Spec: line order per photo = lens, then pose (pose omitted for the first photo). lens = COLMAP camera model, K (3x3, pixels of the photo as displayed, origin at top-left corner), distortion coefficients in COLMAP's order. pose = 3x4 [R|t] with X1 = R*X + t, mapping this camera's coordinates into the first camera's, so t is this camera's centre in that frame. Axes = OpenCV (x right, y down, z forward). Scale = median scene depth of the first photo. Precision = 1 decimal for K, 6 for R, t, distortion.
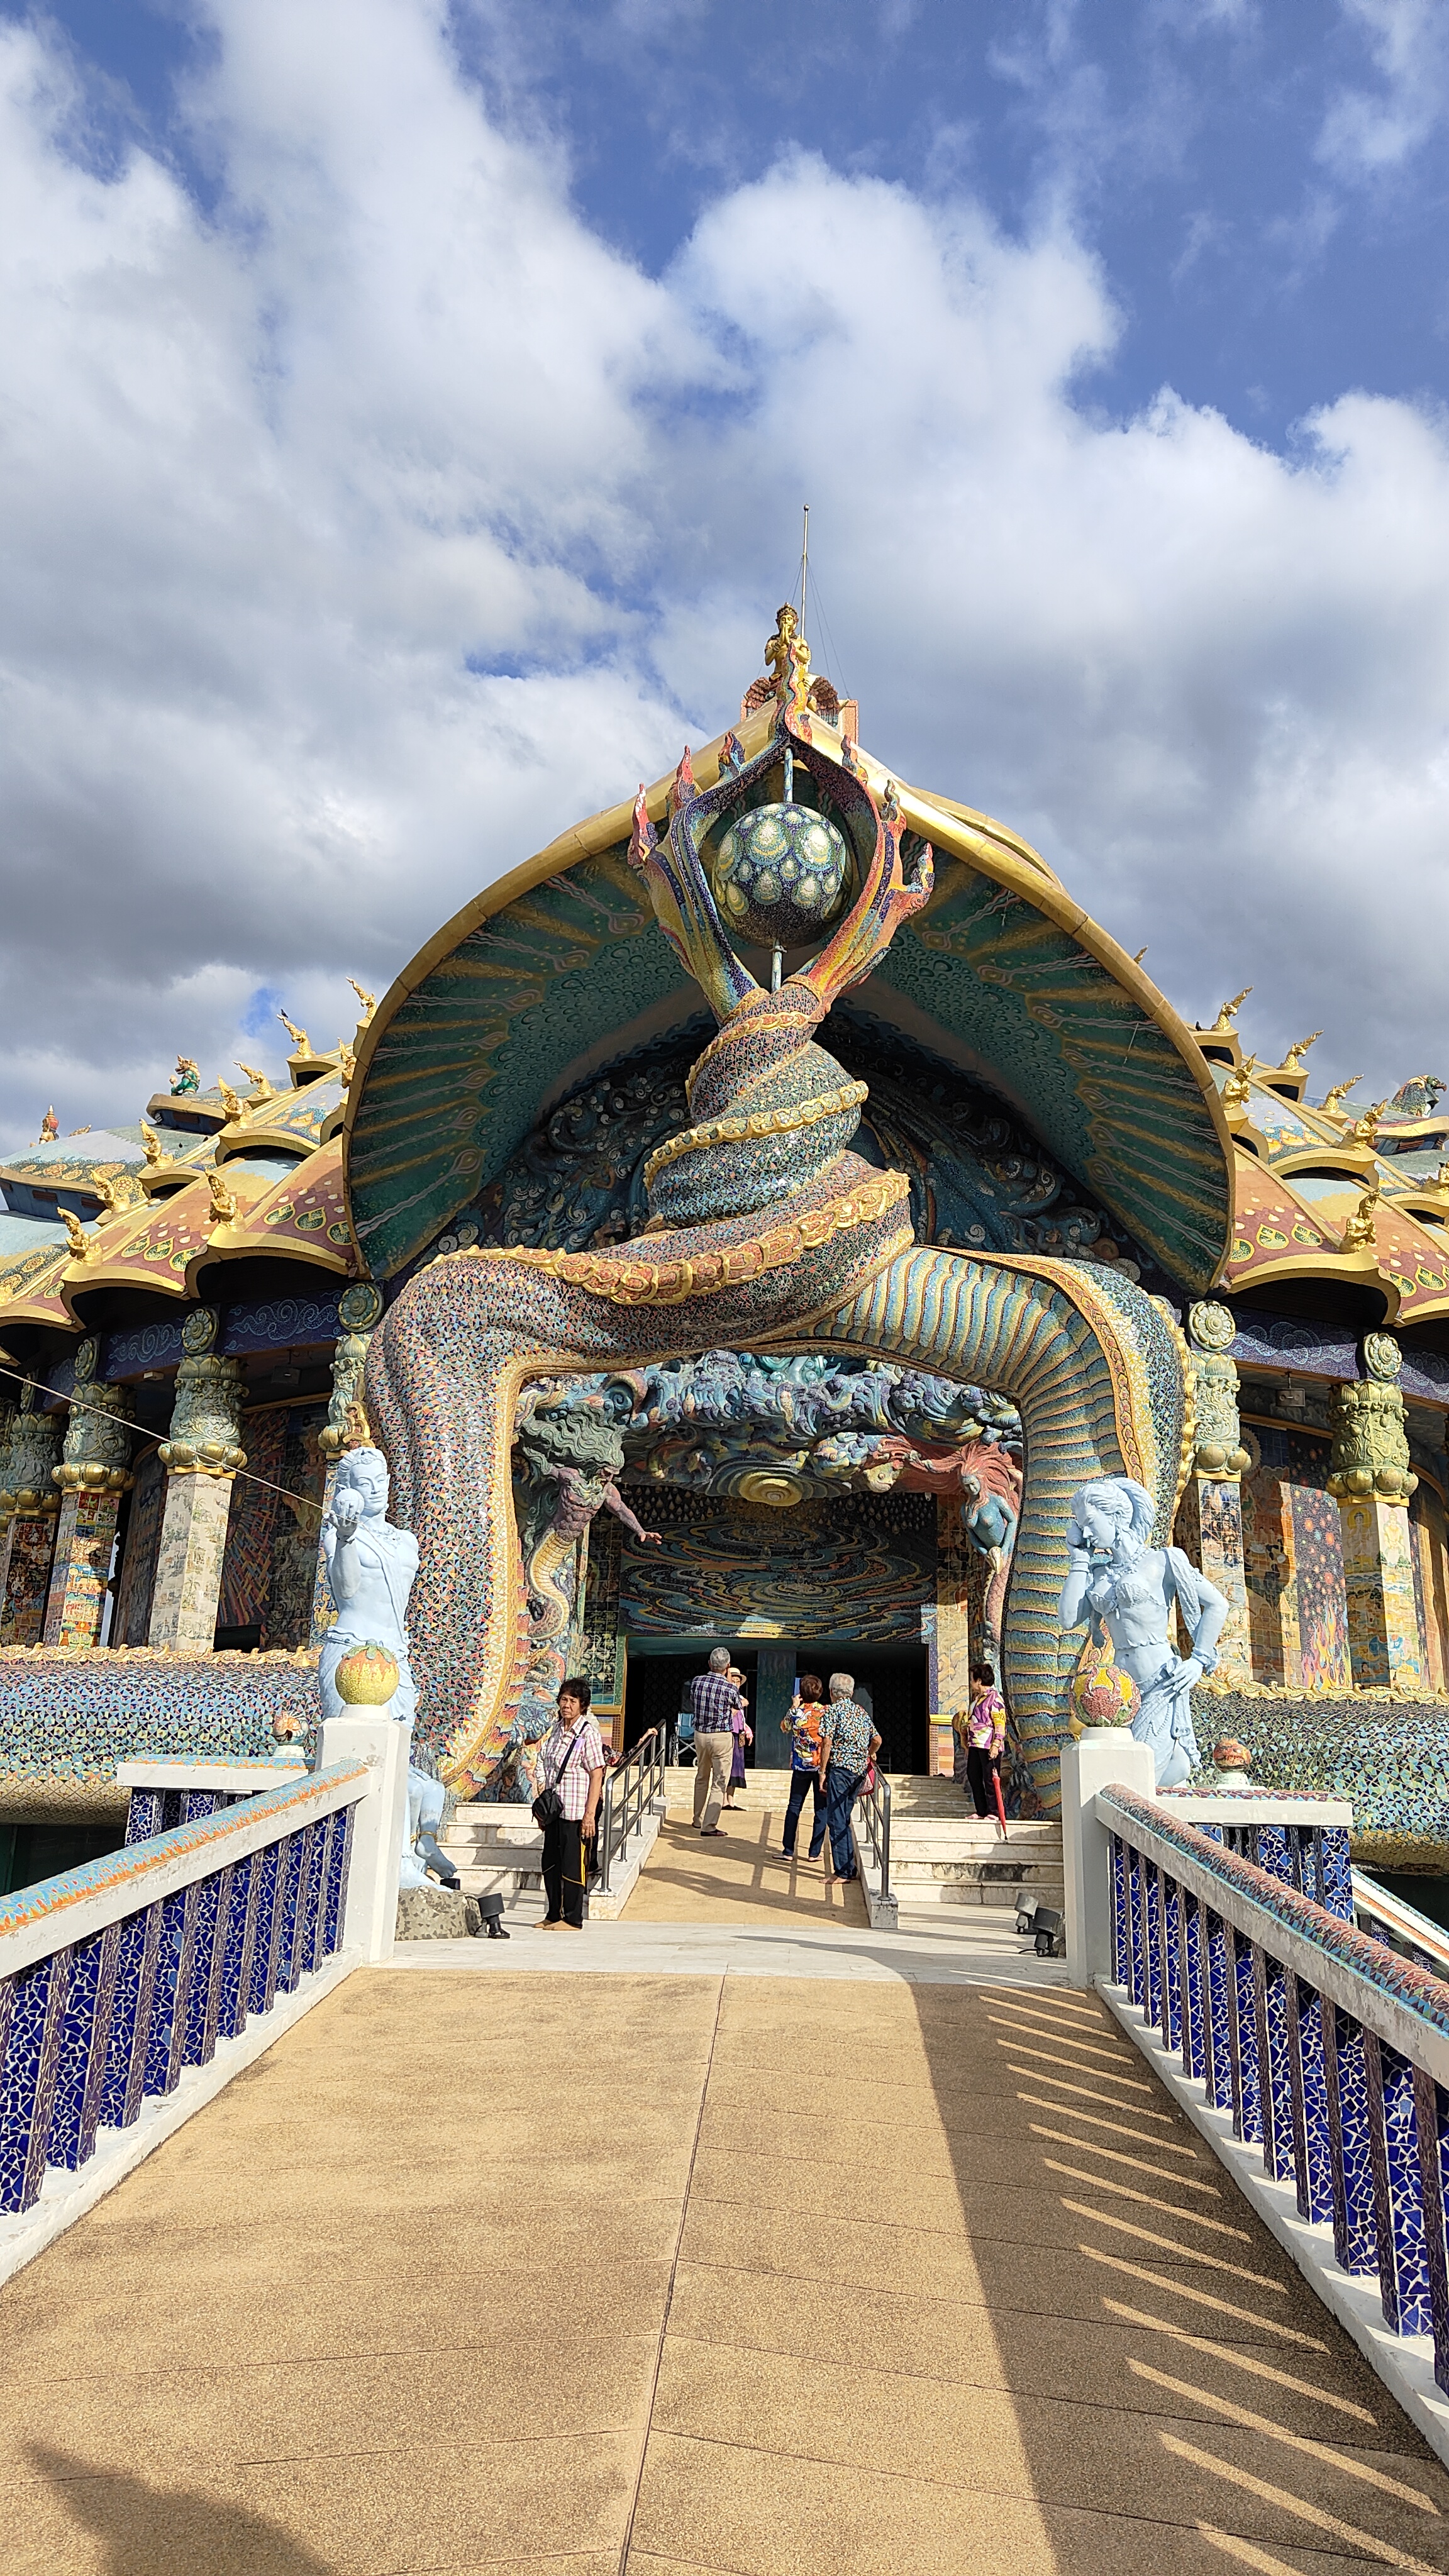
lens RADIAL K [[1802.0, 0, 742.4], [0, 1802.0, 1292.6], [0, 0, 1]] dist [0.006090, -0.001674]
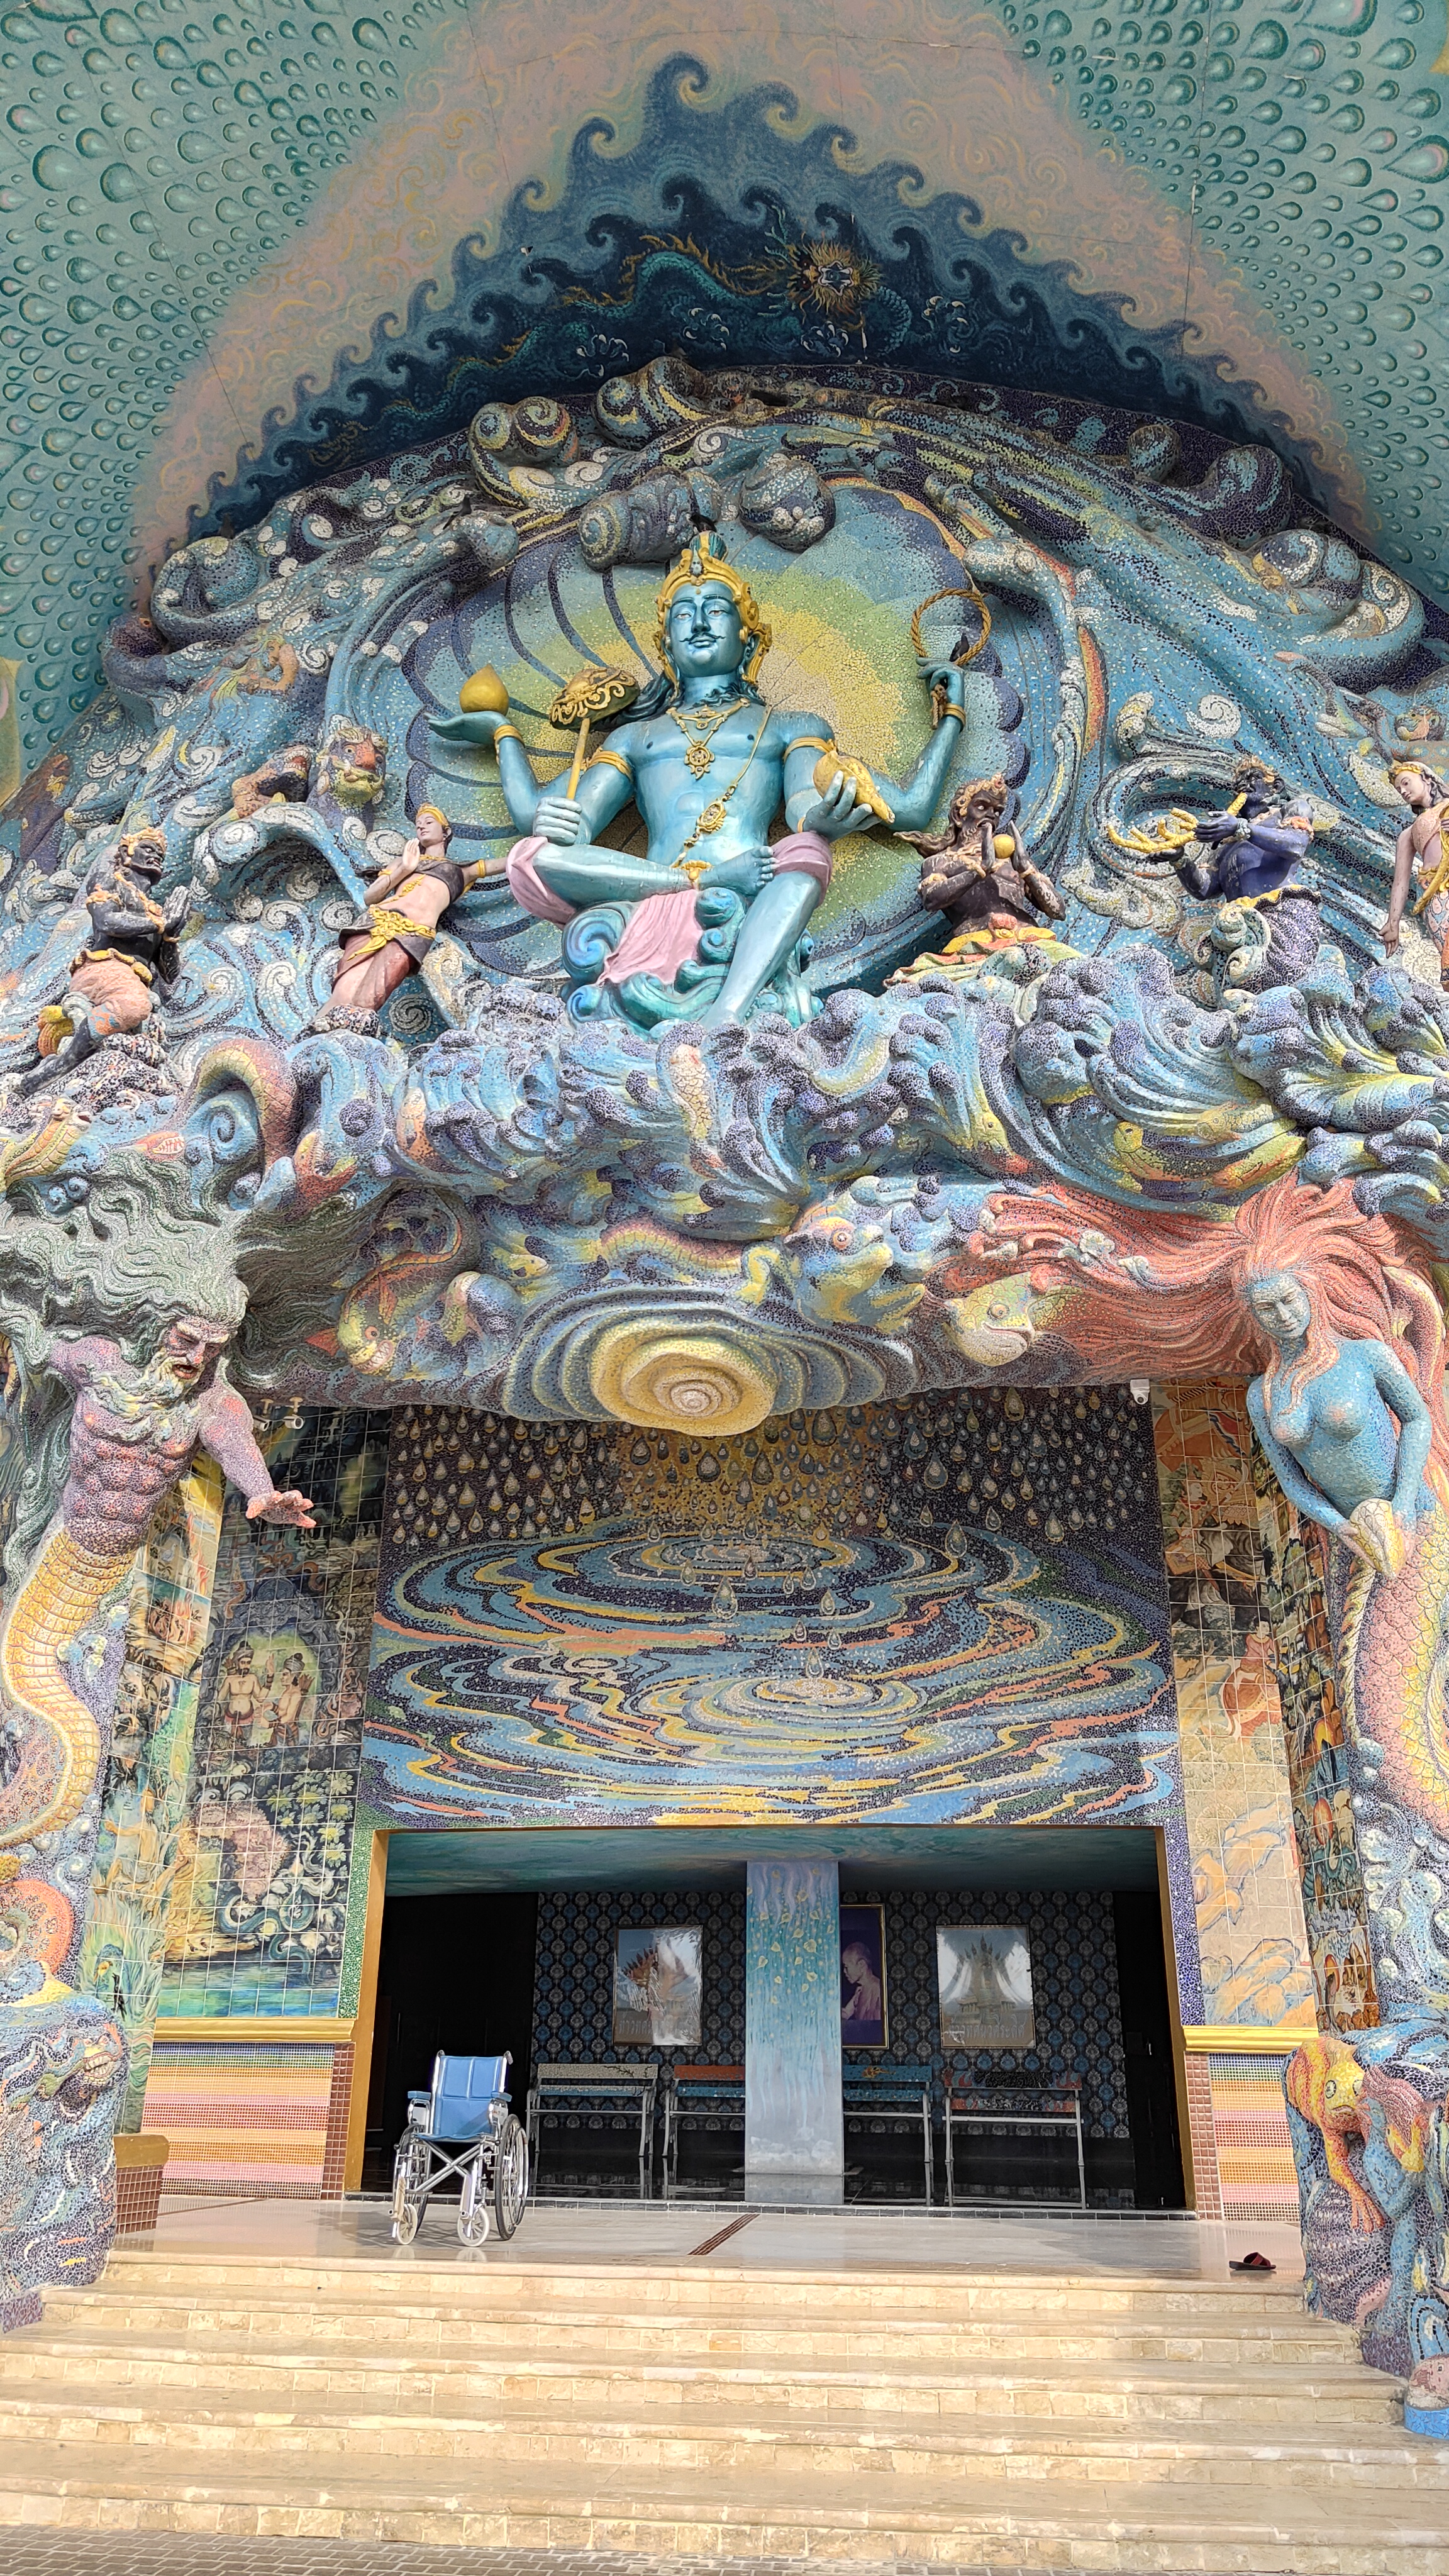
lens RADIAL K [[1802.0, 0, 742.4], [0, 1802.0, 1292.6], [0, 0, 1]] dist [0.006090, -0.001674]
pose [[0.995602, -0.056014, -0.075087, 0.052135], [0.047323, 0.992478, -0.112910, 0.126741], [0.080847, 0.108860, 0.990764, 0.629551]]
